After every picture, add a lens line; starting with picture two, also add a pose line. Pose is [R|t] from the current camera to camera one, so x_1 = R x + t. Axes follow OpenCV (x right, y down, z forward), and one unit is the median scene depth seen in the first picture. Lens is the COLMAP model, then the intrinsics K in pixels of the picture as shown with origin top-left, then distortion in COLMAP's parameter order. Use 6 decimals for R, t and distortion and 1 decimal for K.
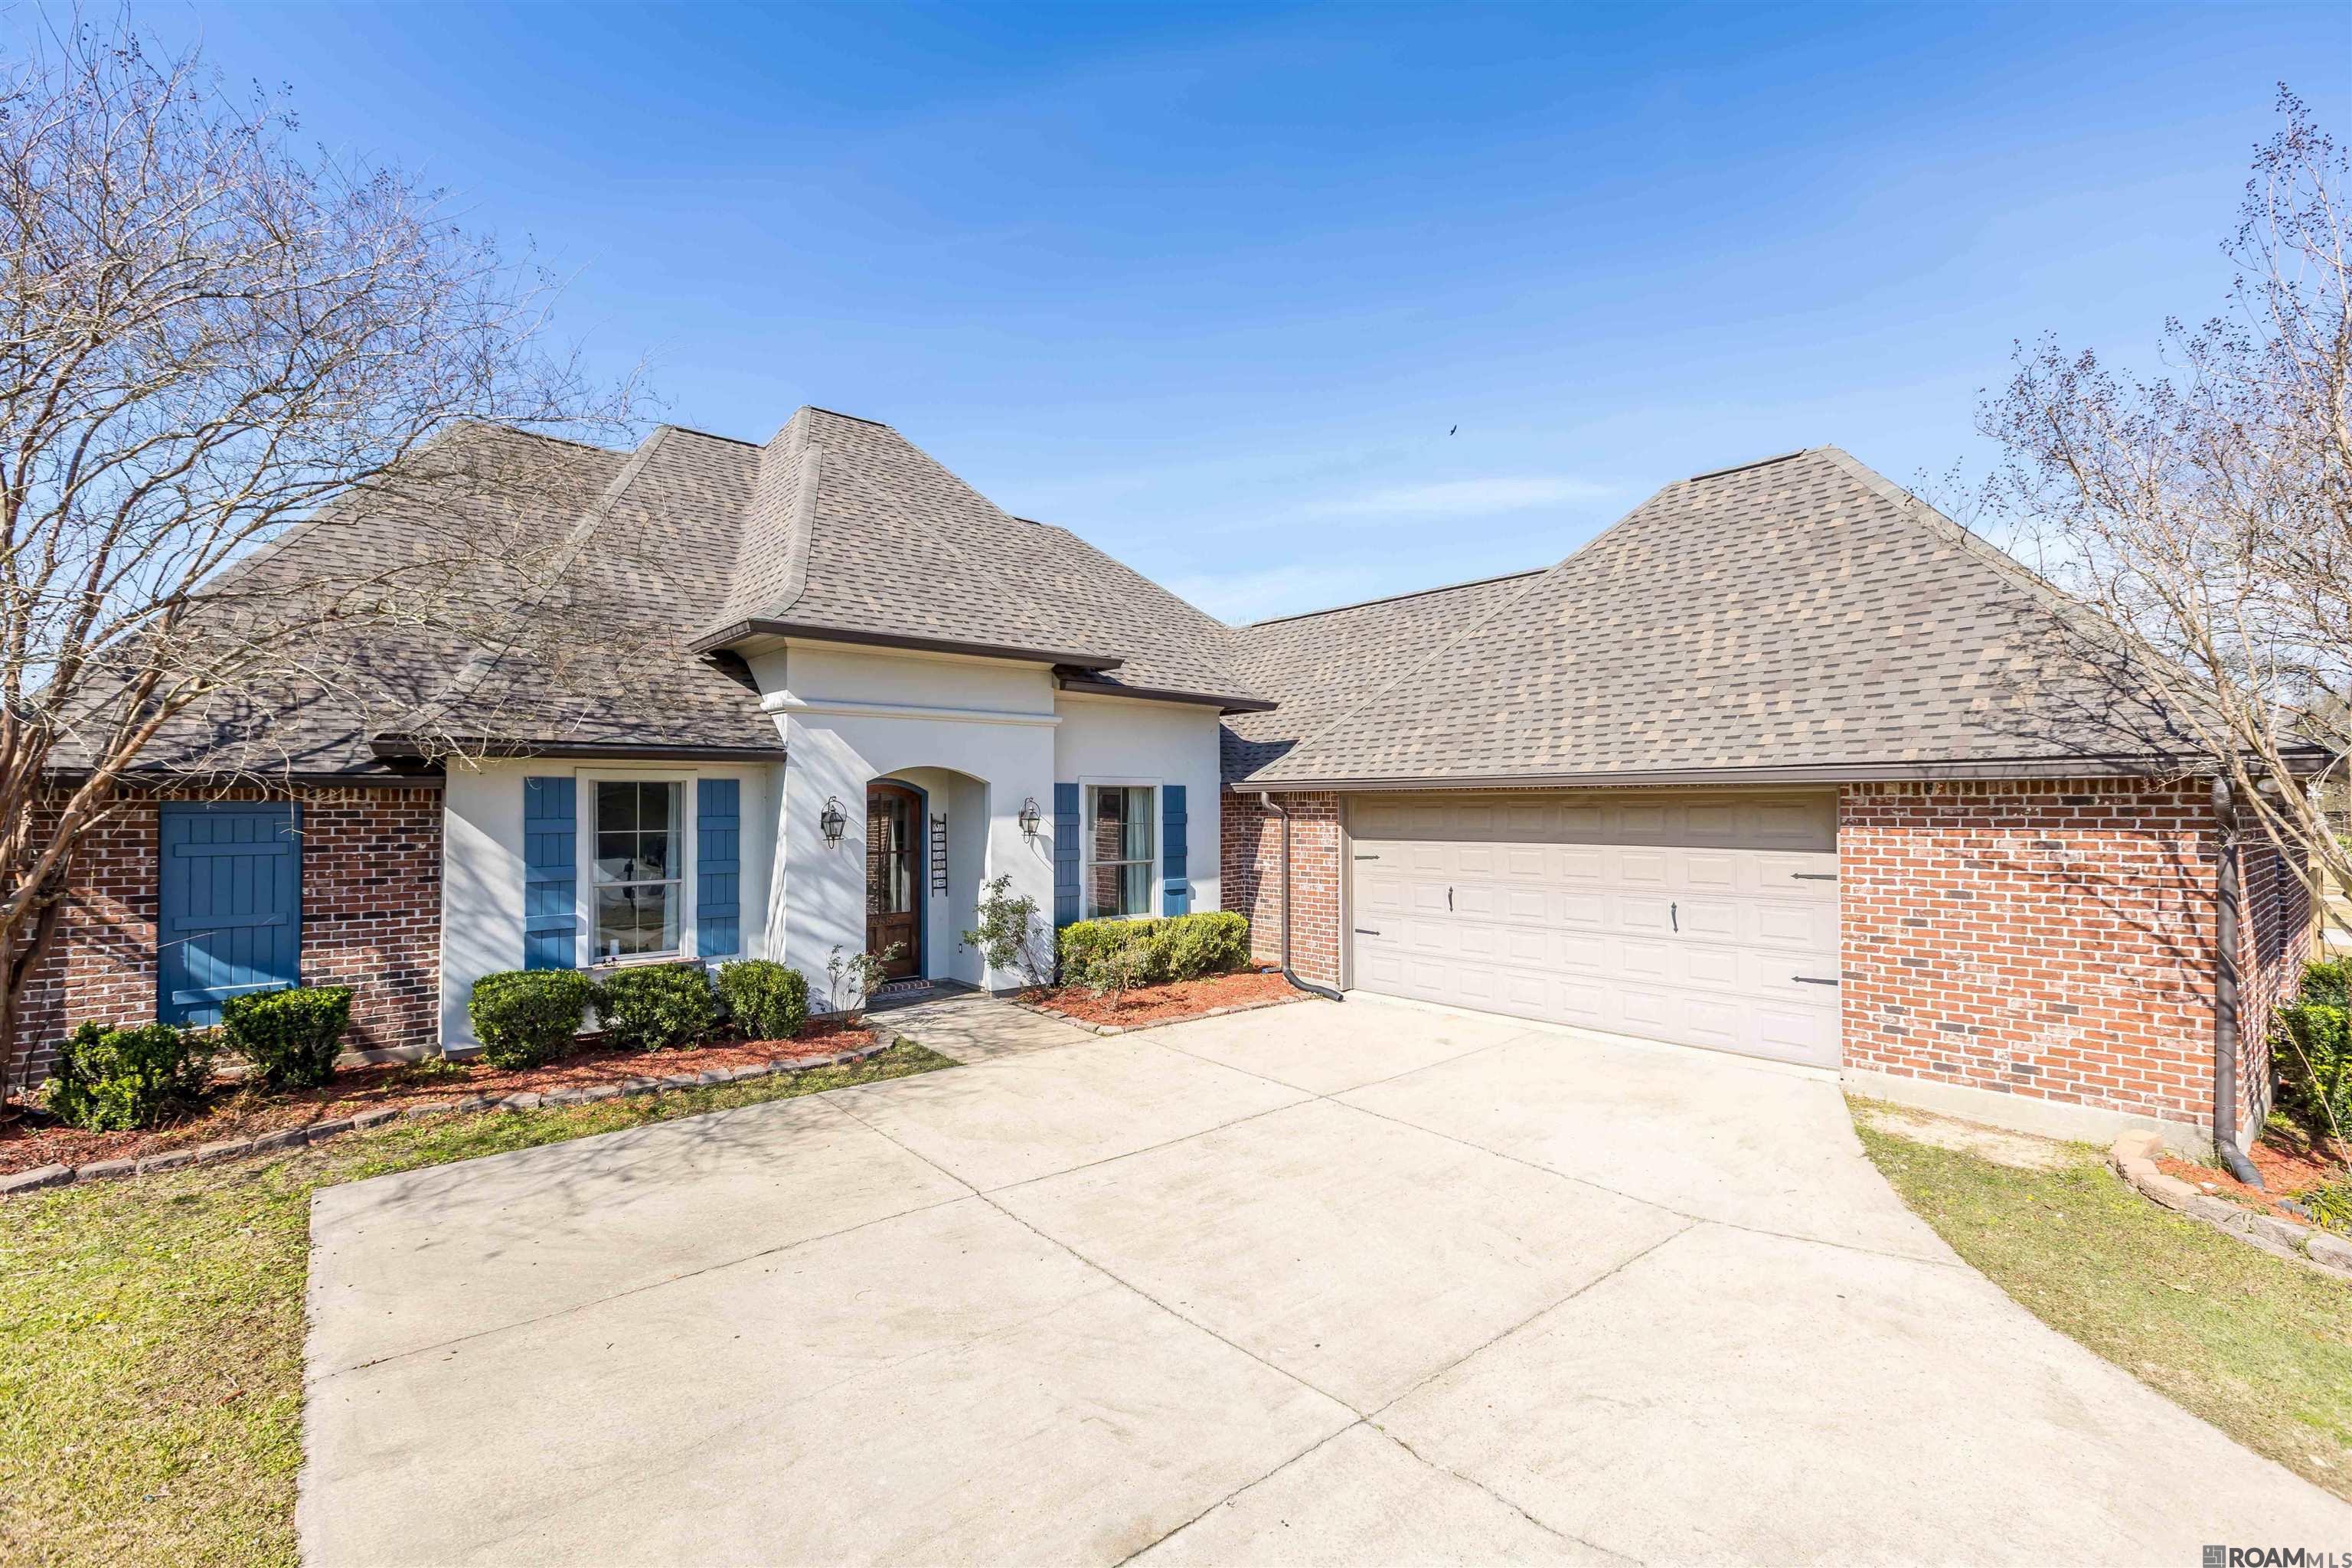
lens RADIAL K [[1058.0, 0, 1166.7], [0, 1058.0, 769.4], [0, 0, 1]] dist [-0.000152, 0.000247]
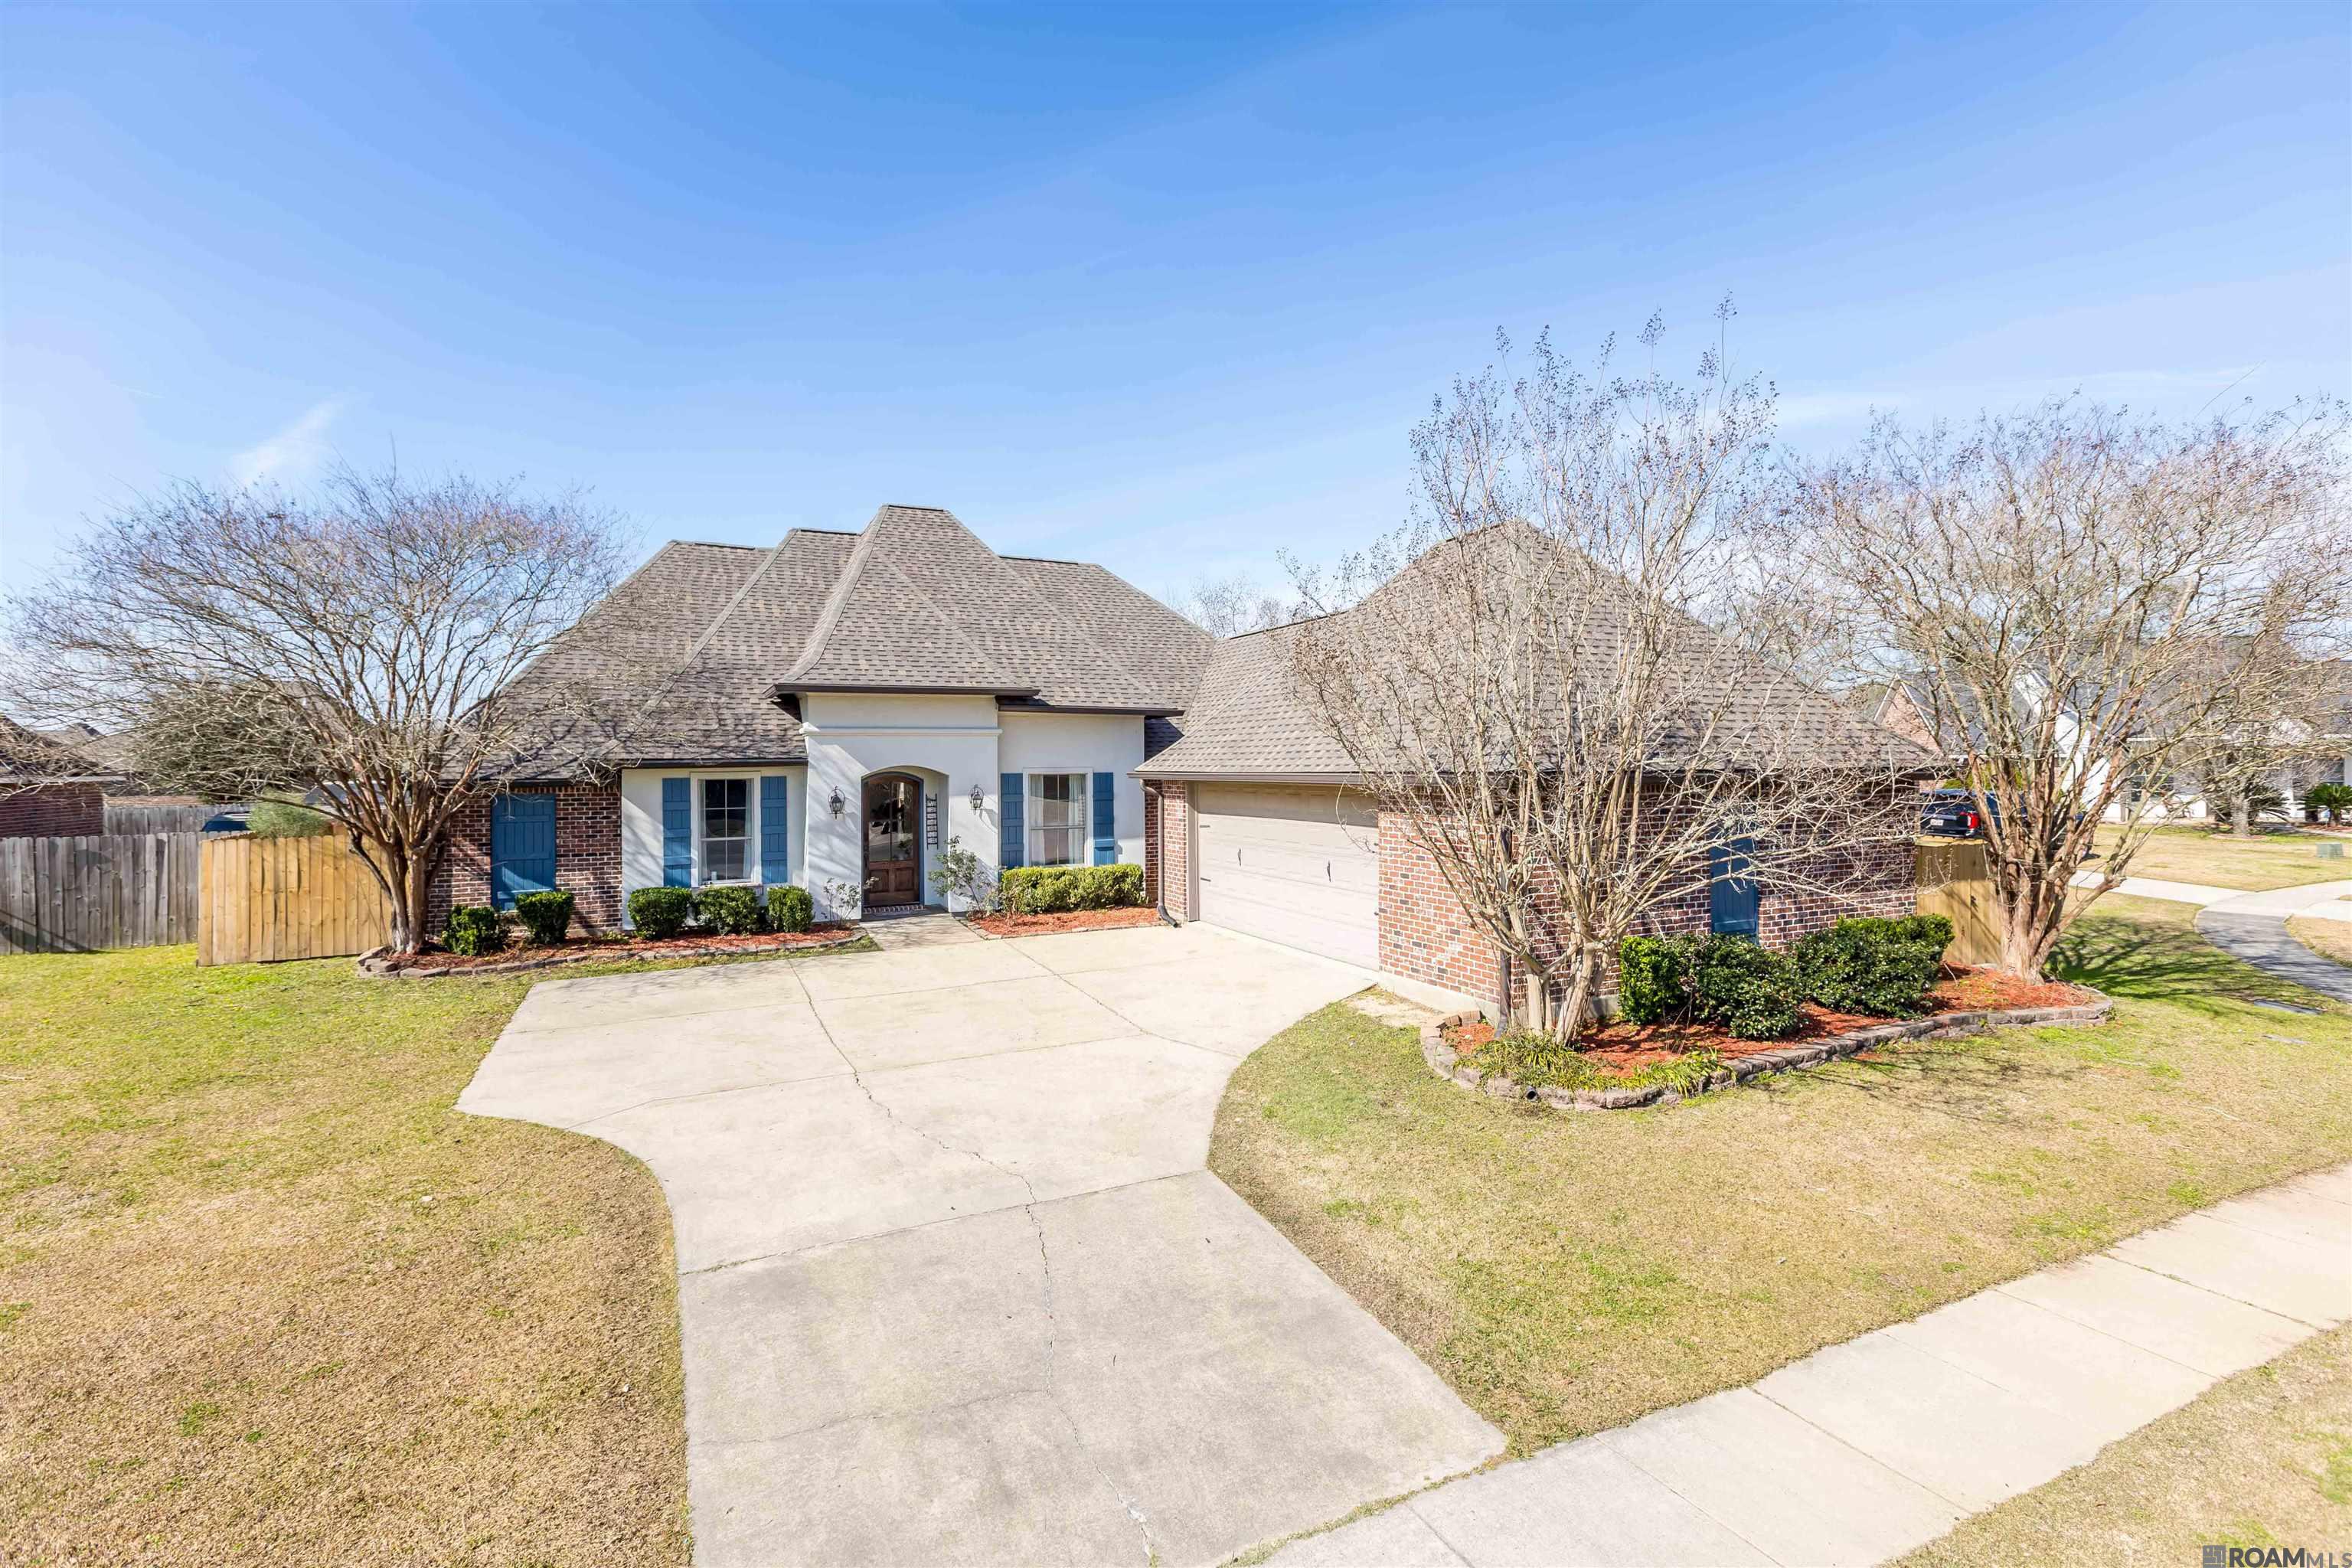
lens RADIAL K [[1058.0, 0, 1144.6], [0, 1058.0, 730.7], [0, 0, 1]] dist [-0.000152, 0.000247]
pose [[0.962571, -0.015265, -0.270598, 0.729876], [0.016653, 0.999857, 0.002835, -0.071789], [0.270517, -0.007235, 0.962688, -0.543864]]
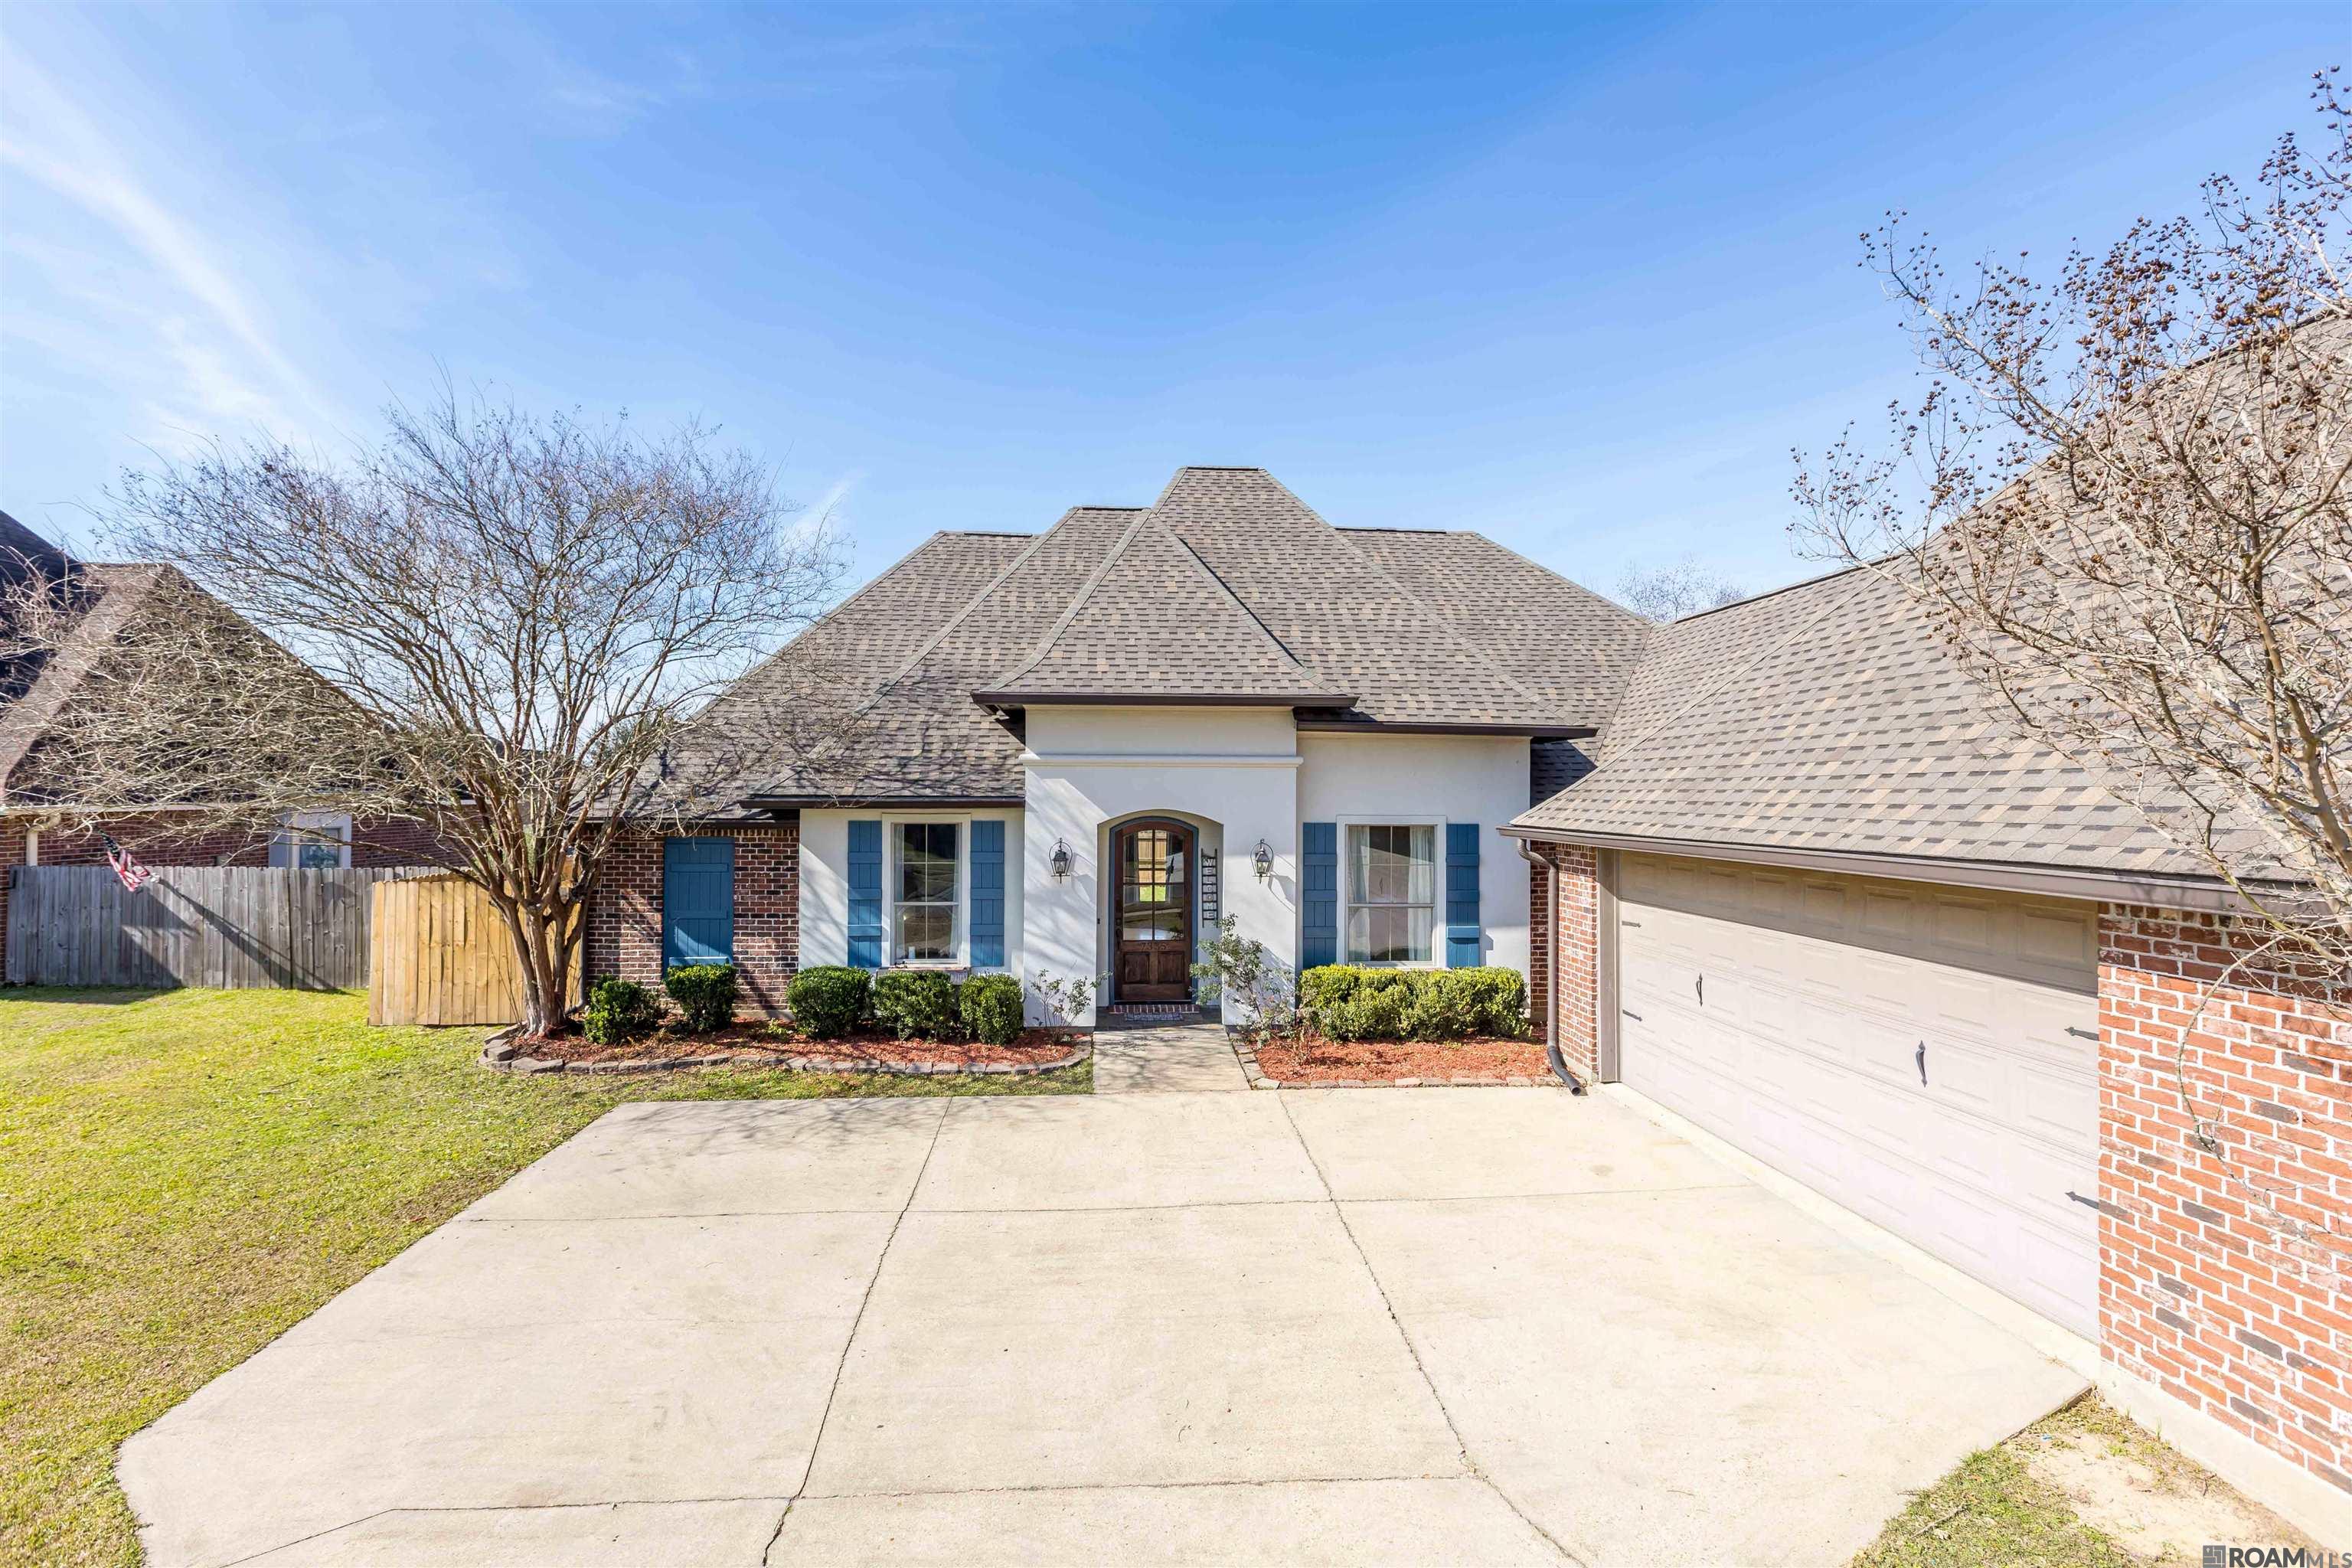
lens RADIAL K [[1058.0, 0, 1147.3], [0, 1058.0, 766.2], [0, 0, 1]] dist [-0.000152, 0.000247]
pose [[0.796112, -0.008441, -0.605090, 0.572710], [0.013399, 0.999903, 0.003680, -0.069798], [0.605001, -0.011037, 0.796149, 0.181613]]
